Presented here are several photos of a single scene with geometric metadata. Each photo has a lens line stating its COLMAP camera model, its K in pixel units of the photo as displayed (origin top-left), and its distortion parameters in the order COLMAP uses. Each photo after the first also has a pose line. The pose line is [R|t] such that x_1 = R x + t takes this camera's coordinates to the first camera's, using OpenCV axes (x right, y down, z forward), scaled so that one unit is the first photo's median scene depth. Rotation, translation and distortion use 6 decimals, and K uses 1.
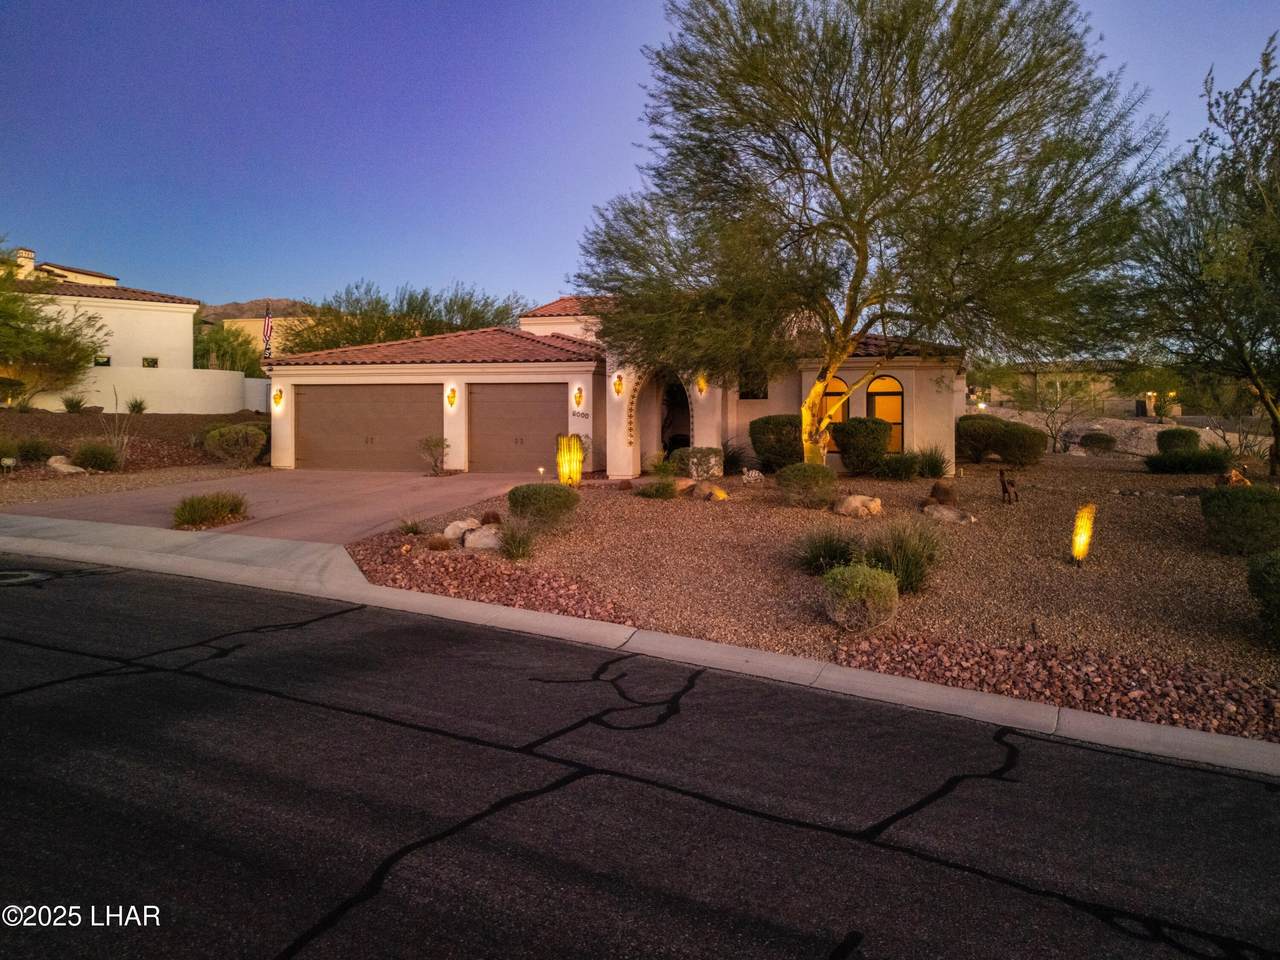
lens RADIAL K [[968.7, 0, 640.0], [0, 968.7, 480.0], [0, 0, 1]] dist [0.081314, -0.092649]
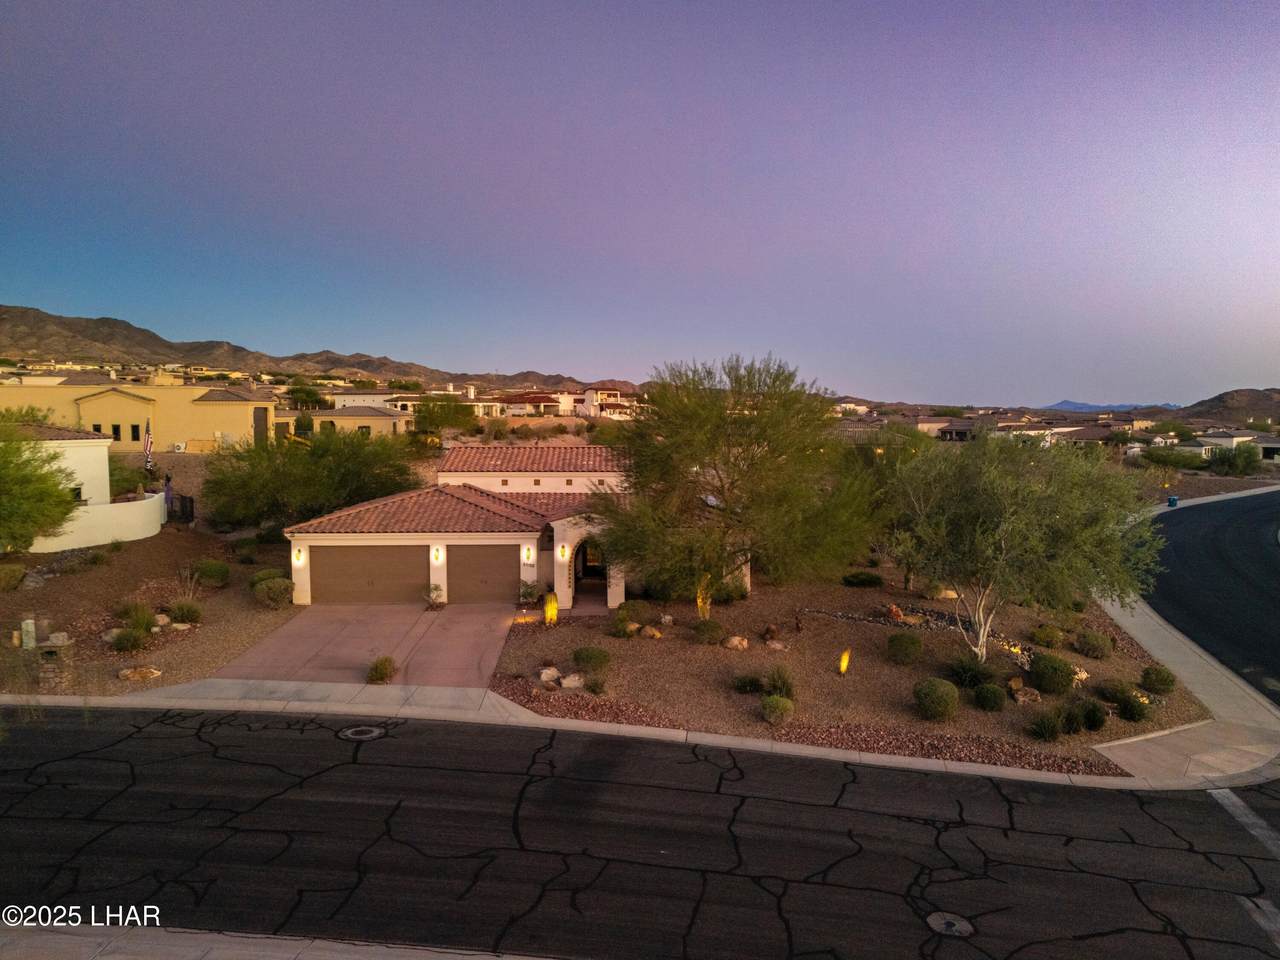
lens RADIAL K [[968.7, 0, 640.0], [0, 968.7, 480.0], [0, 0, 1]] dist [0.081314, -0.092649]
pose [[0.945640, -0.024553, 0.324288, -0.620553], [0.020112, 0.999653, 0.017039, -0.356993], [-0.324594, -0.009590, 0.945805, -0.846188]]
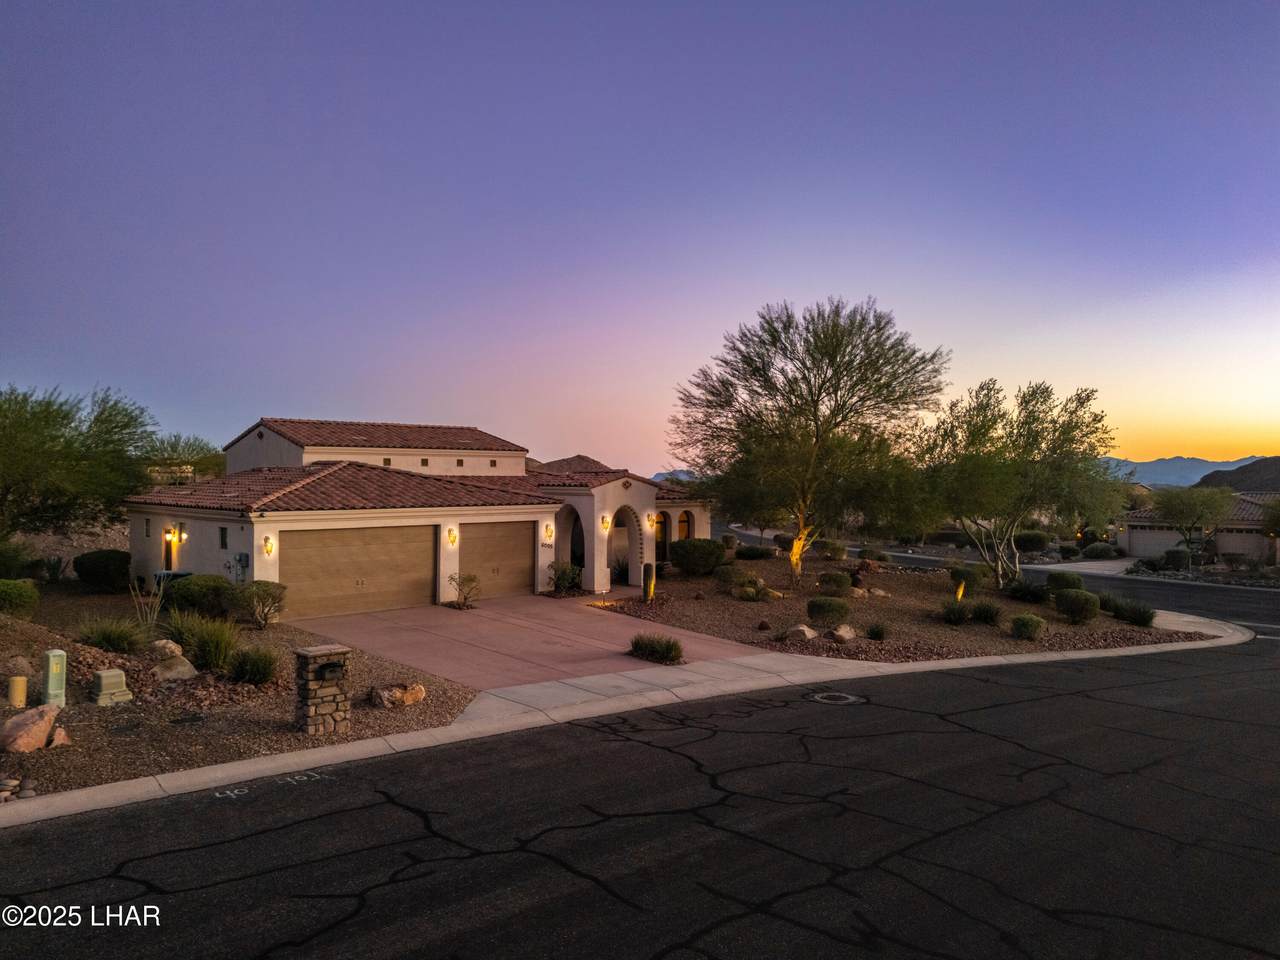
lens RADIAL K [[968.7, 0, 640.0], [0, 968.7, 480.0], [0, 0, 1]] dist [0.081314, -0.092649]
pose [[0.481937, -0.004192, 0.876196, -1.739508], [0.055481, 0.998128, -0.025741, -0.177857], [-0.874447, 0.061018, 0.481268, 0.434883]]
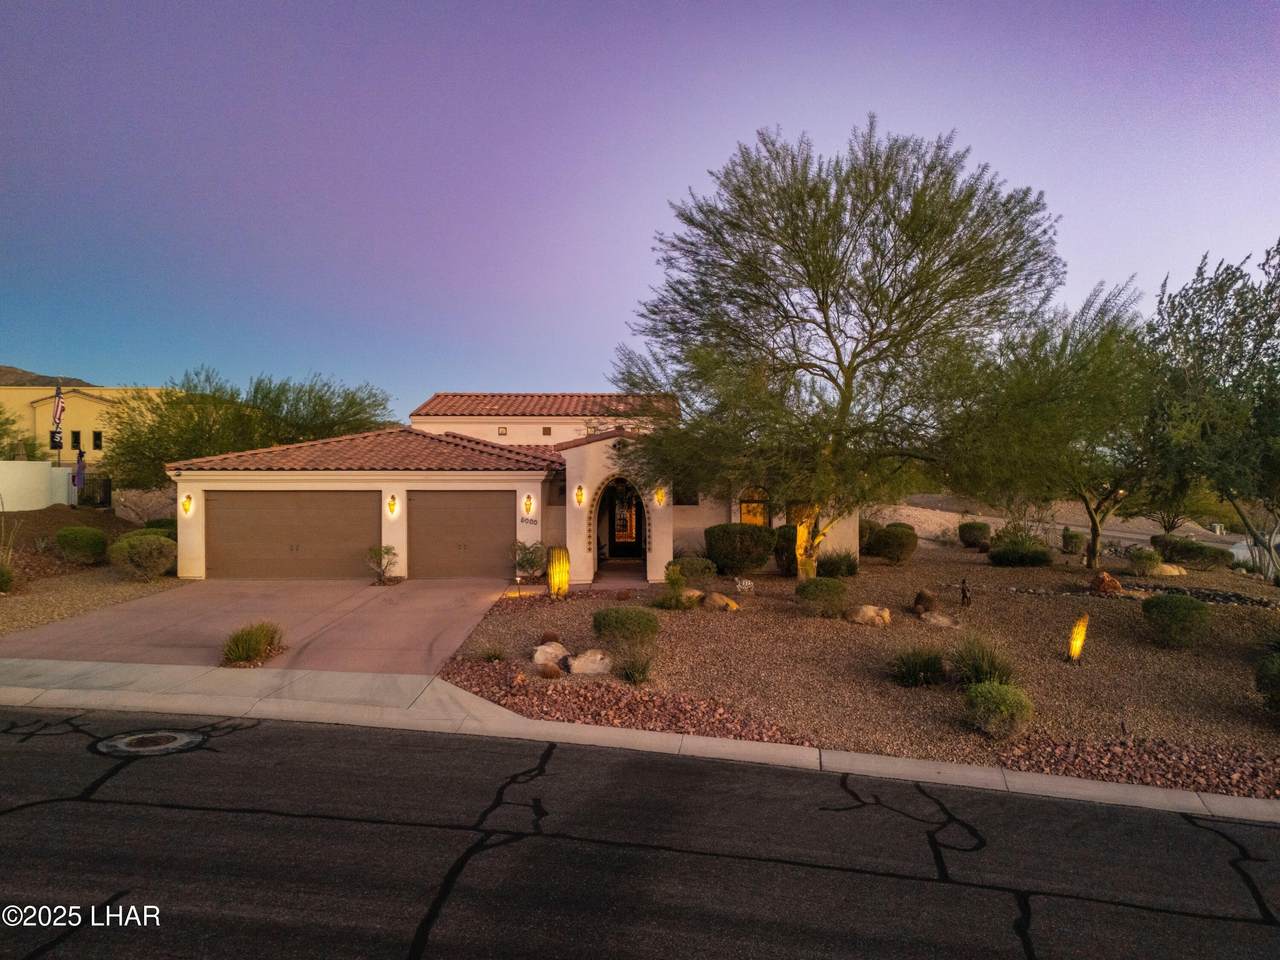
lens RADIAL K [[951.5, 0, 640.0], [0, 951.5, 480.0], [0, 0, 1]] dist [0.038541, -0.011079]
pose [[0.954186, -0.000081, 0.299214, -0.397498], [0.019446, 0.997903, -0.061744, -0.071927], [-0.298582, 0.064734, 0.952186, -0.024510]]
